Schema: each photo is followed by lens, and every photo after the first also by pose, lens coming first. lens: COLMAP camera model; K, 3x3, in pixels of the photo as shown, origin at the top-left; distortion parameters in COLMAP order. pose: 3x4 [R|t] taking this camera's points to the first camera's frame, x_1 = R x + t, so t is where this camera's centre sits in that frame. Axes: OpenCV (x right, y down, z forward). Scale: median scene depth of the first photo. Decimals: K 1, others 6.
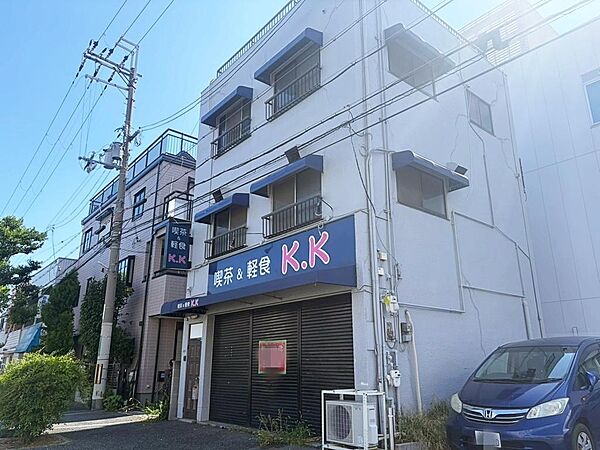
lens RADIAL K [[455.7, 0, 300.0], [0, 455.7, 225.0], [0, 0, 1]] dist [0.001443, -0.000168]
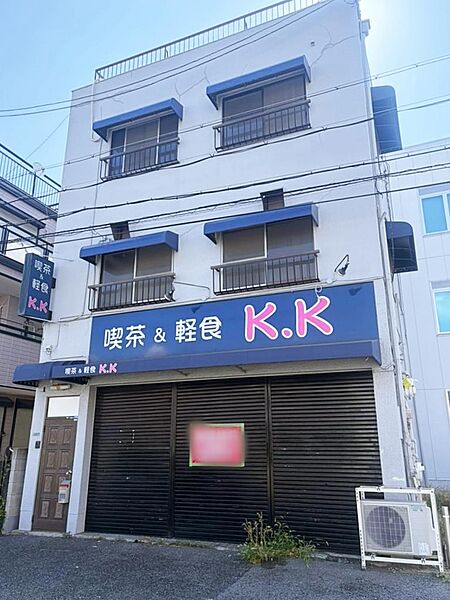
lens RADIAL K [[455.7, 0, 225.0], [0, 455.7, 300.0], [0, 0, 1]] dist [0.001443, -0.000168]
pose [[0.880312, 0.141957, 0.452658, -0.402435], [-0.137386, 0.989577, -0.043157, 0.068621], [-0.454066, -0.024197, 0.890639, 0.274946]]
